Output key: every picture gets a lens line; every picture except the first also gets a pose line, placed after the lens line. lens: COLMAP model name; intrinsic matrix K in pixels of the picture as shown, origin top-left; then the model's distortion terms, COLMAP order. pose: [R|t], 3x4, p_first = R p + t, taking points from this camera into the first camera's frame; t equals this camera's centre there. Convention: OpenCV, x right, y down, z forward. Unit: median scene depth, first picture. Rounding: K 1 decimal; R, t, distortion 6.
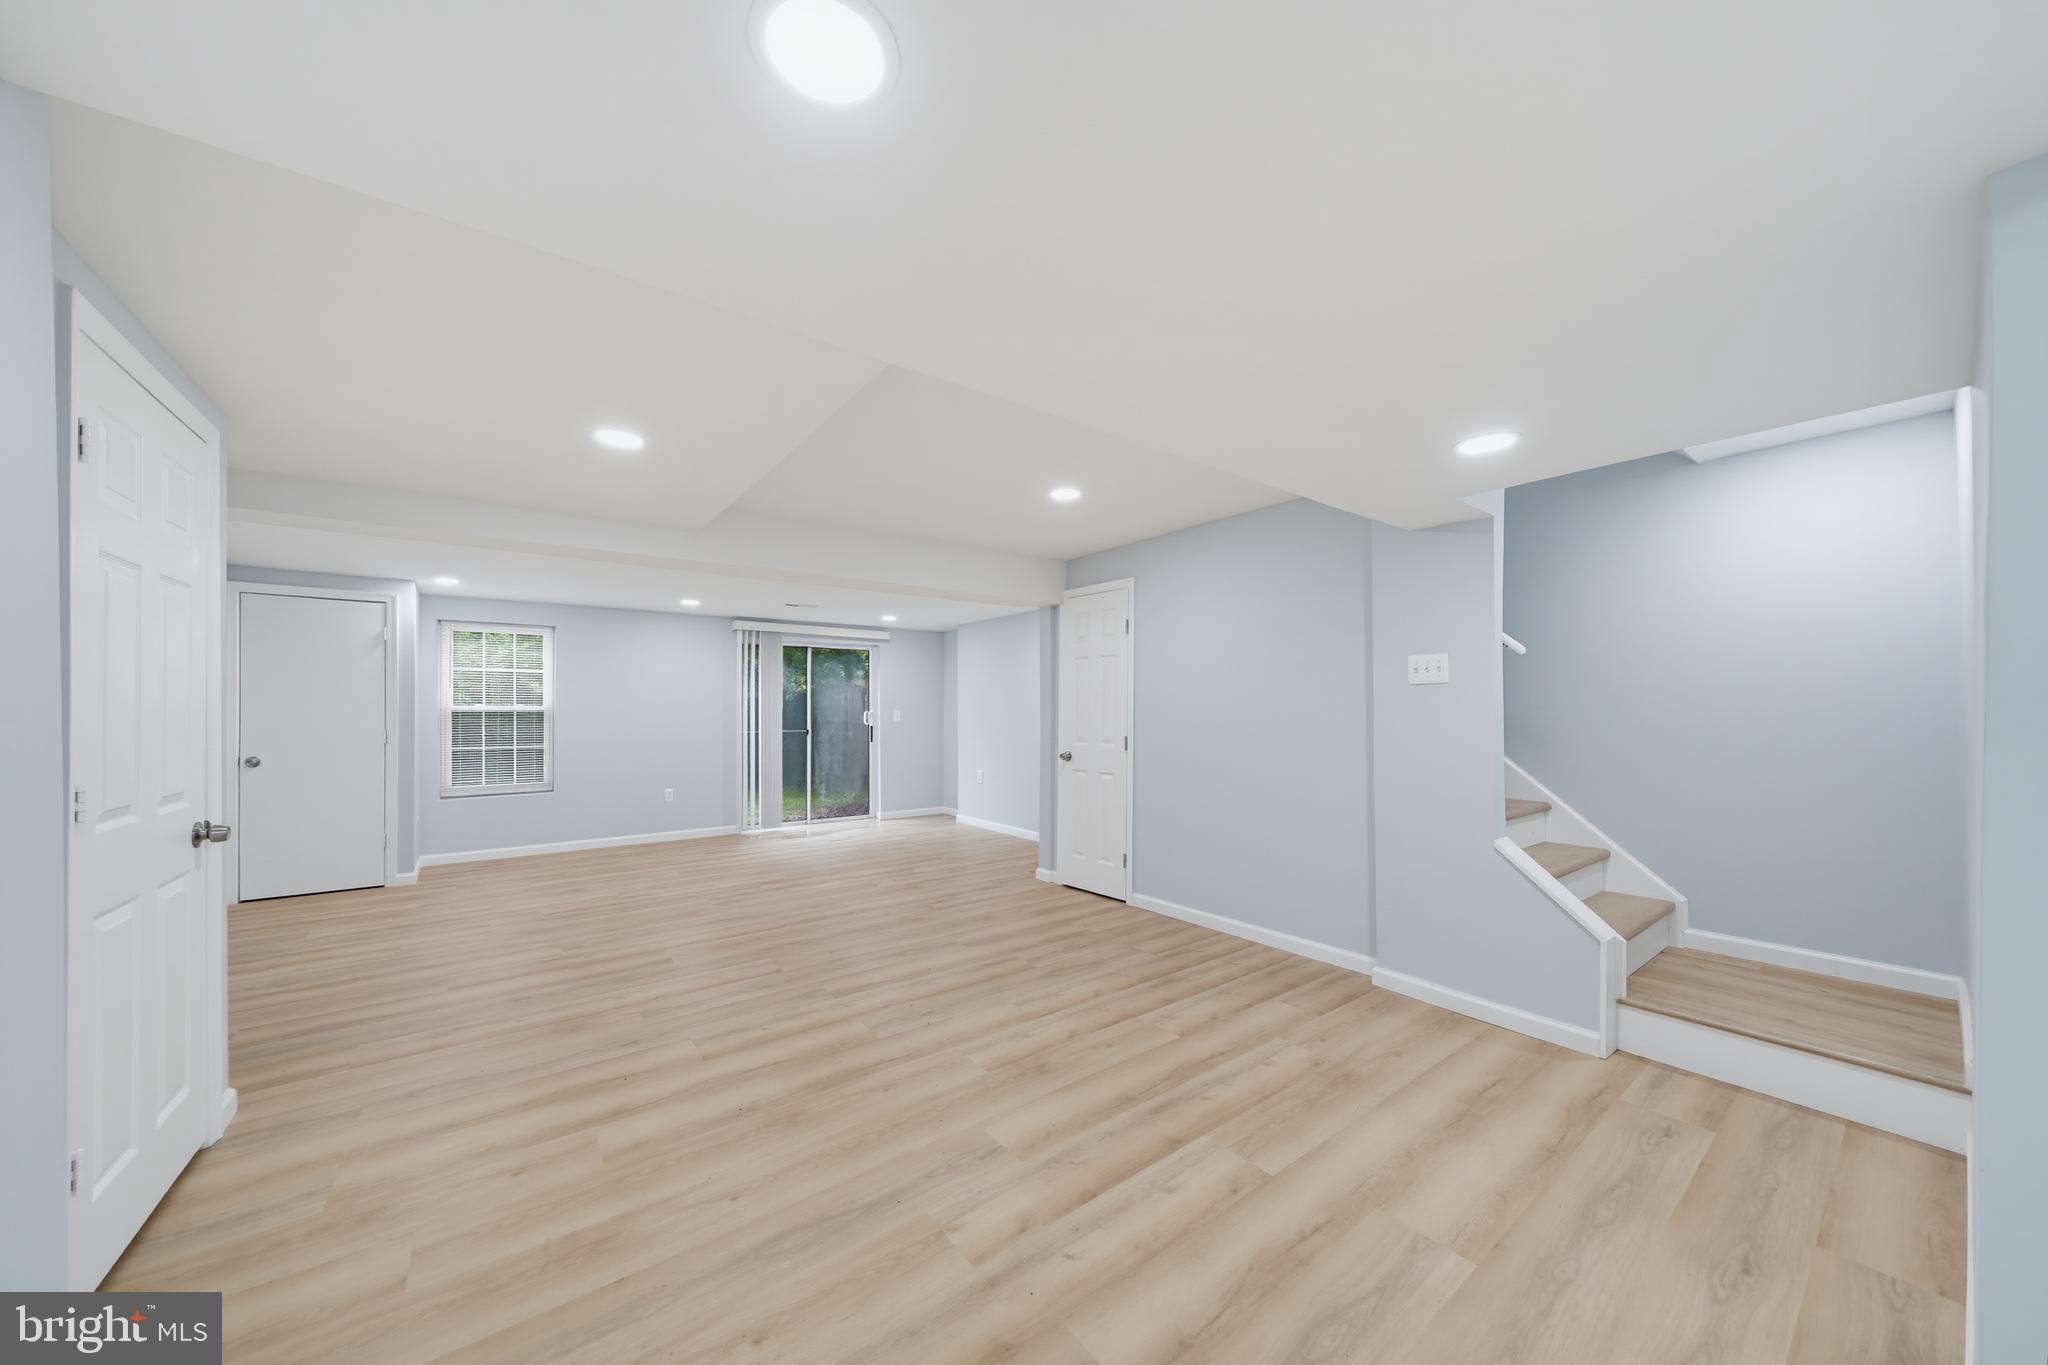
lens RADIAL K [[697.4, 0, 1010.6], [0, 697.4, 713.2], [0, 0, 1]] dist [-0.000581, 0.000041]
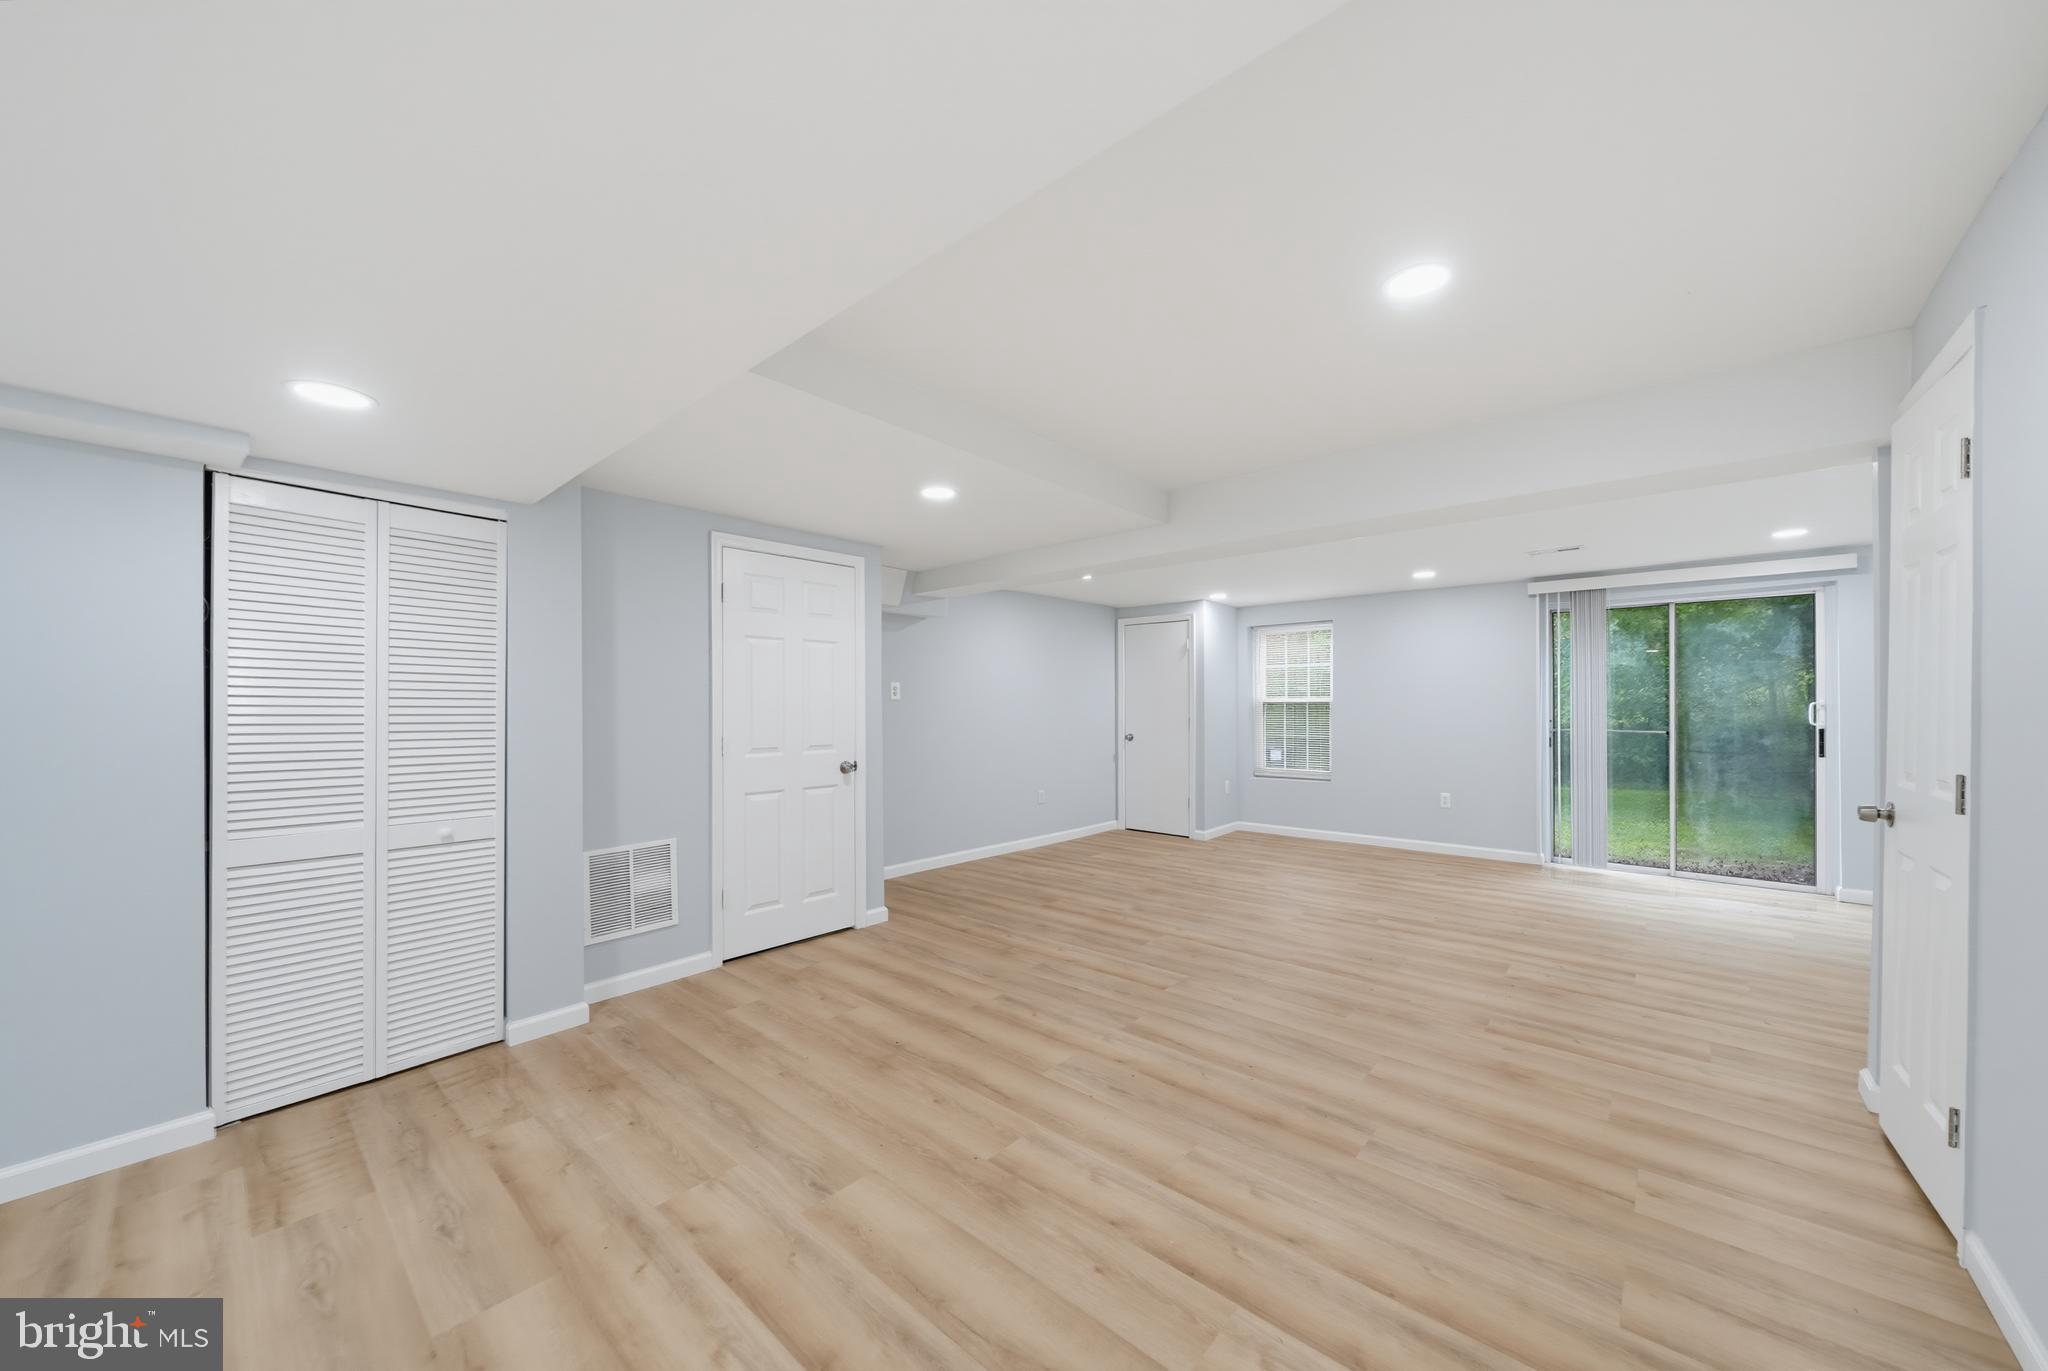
lens RADIAL K [[731.4, 0, 1025.9], [0, 731.4, 701.7], [0, 0, 1]] dist [0.000967, 0.000150]
pose [[0.212836, -0.003013, -0.977083, 0.440093], [0.000017, 0.999995, -0.003080, -0.001885], [0.977088, 0.000639, 0.212835, 0.481647]]
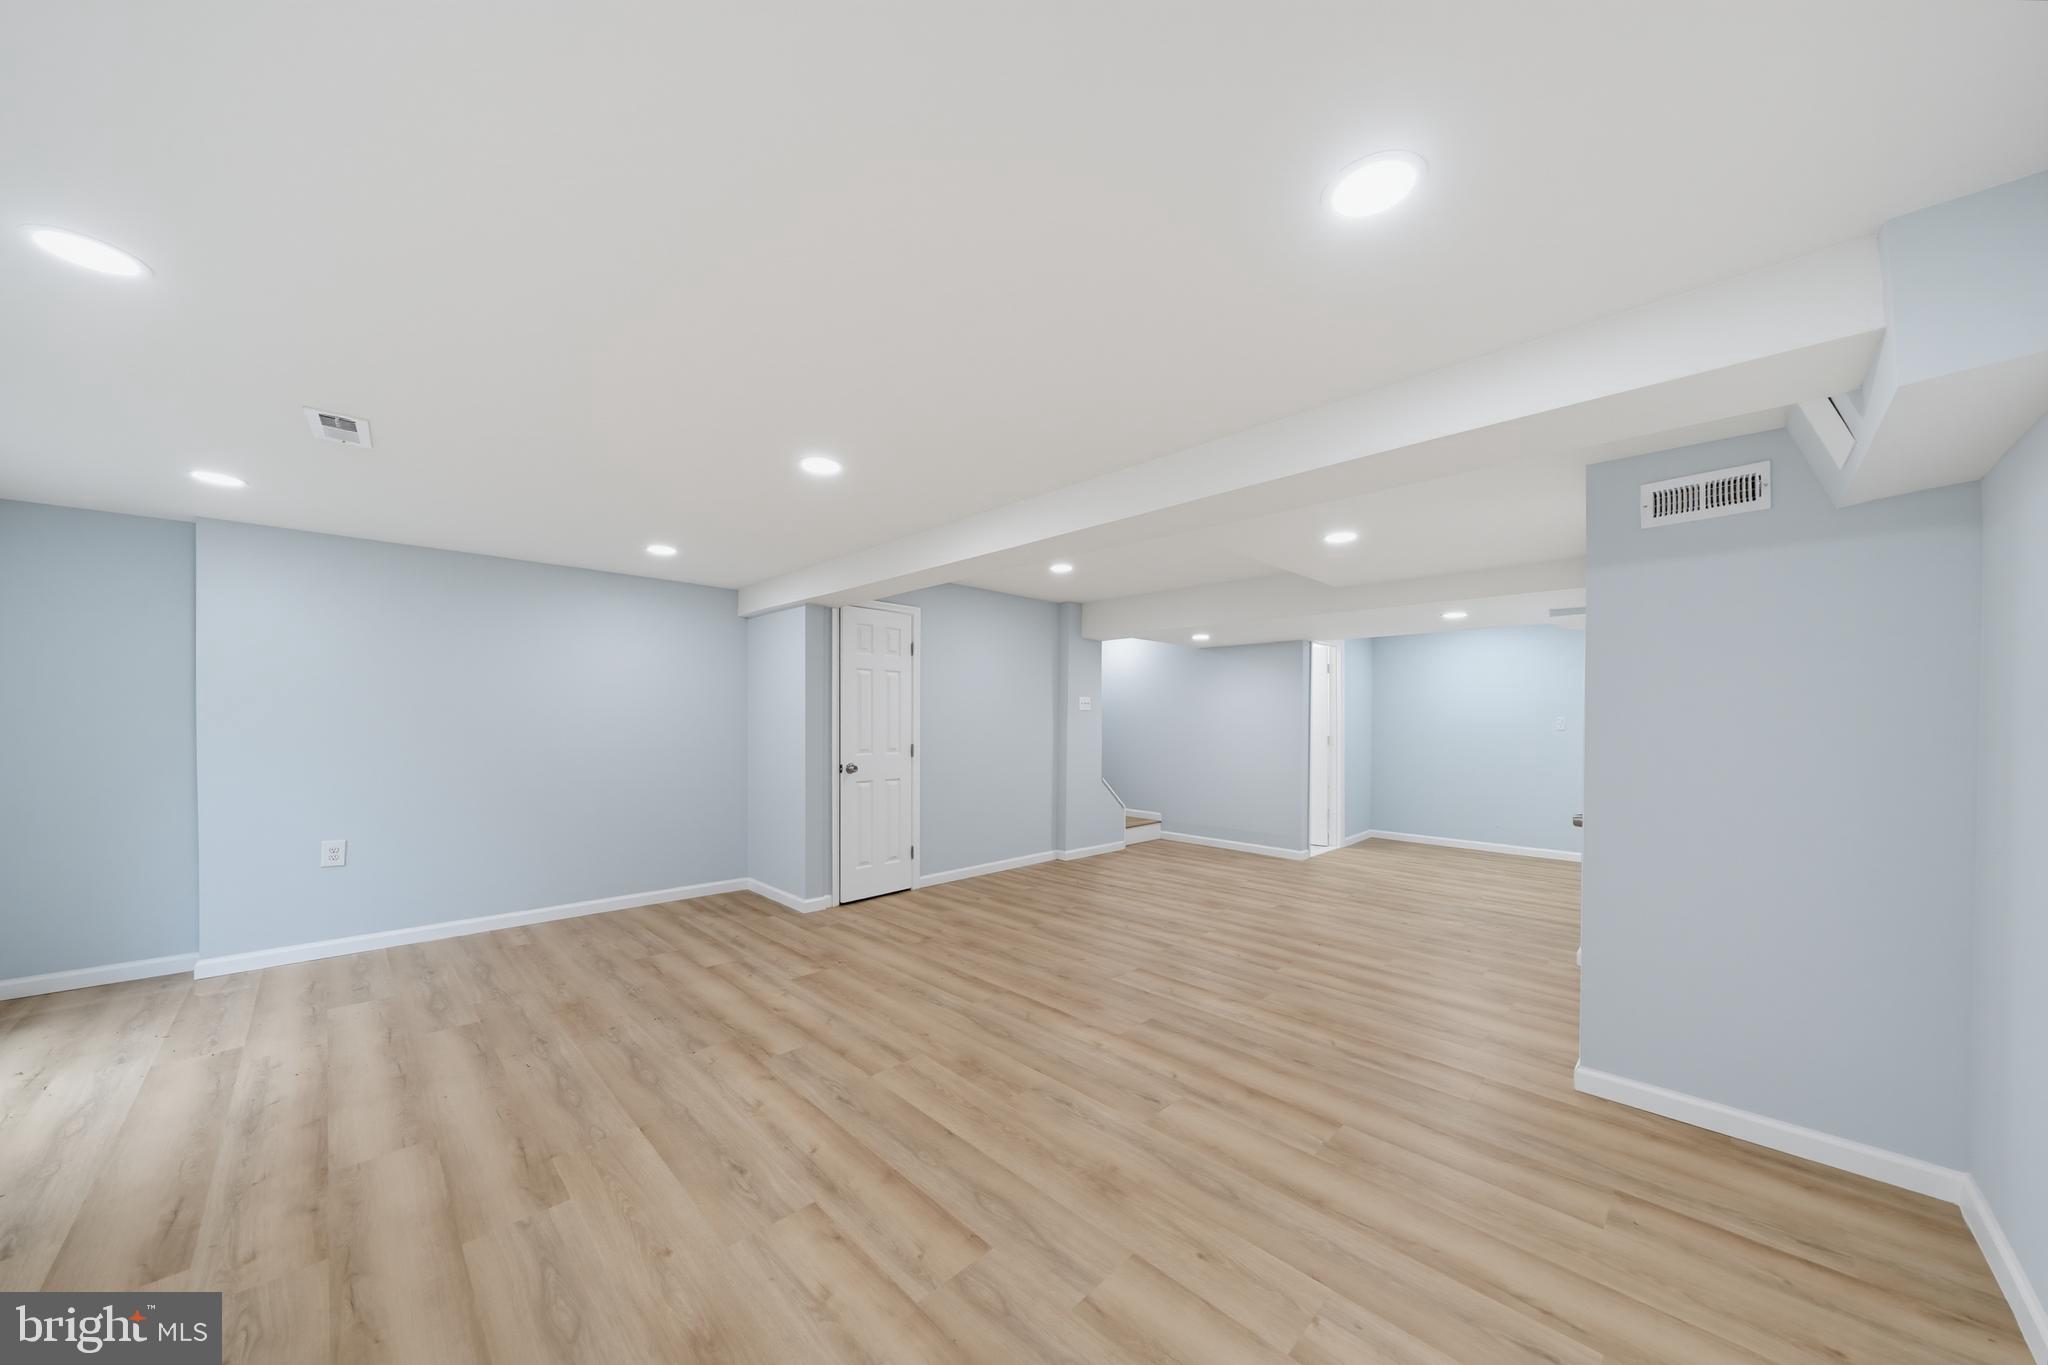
lens RADIAL K [[705.8, 0, 1015.9], [0, 705.8, 722.4], [0, 0, 1]] dist [-0.023336, -0.000073]
pose [[-0.142457, -0.001582, 0.989800, -1.054383], [-0.001158, 0.999998, 0.001432, -0.005783], [-0.989800, -0.000942, -0.142459, 1.037786]]
